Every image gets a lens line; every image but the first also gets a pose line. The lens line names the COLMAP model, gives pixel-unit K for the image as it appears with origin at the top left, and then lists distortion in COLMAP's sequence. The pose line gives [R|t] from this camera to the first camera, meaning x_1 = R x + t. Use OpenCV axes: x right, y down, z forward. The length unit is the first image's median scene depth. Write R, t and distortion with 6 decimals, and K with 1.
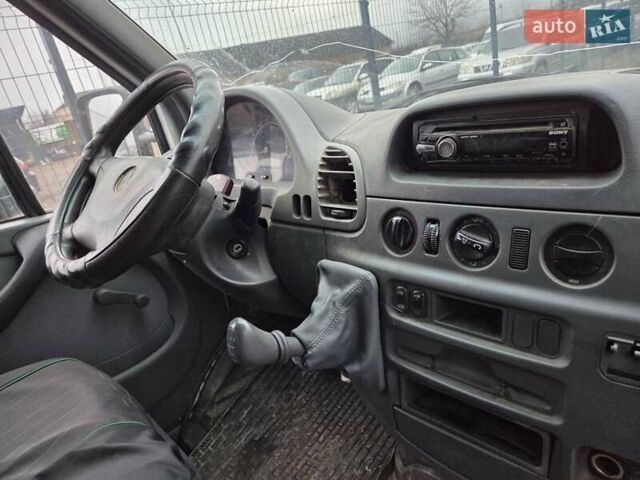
lens RADIAL K [[420.5, 0, 320.2], [0, 420.5, 244.6], [0, 0, 1]] dist [0.043107, -0.017269]
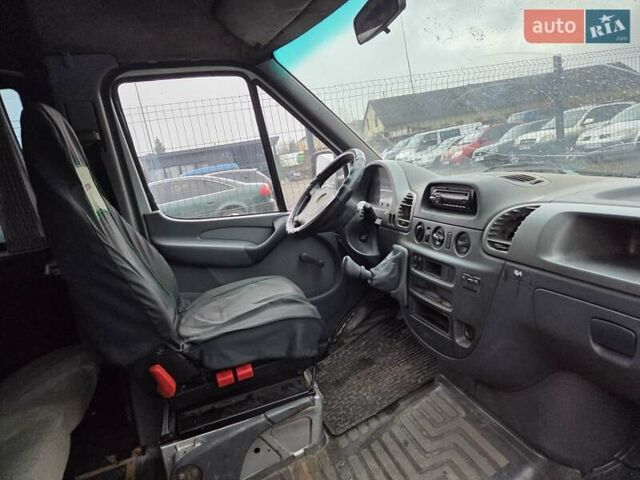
lens RADIAL K [[420.5, 0, 319.2], [0, 420.5, 237.9], [0, 0, 1]] dist [0.043107, -0.017269]
pose [[0.881783, 0.149000, -0.447502, 0.609703], [-0.189025, 0.980900, -0.045865, 0.170911], [0.432121, 0.125032, 0.893106, -1.063725]]
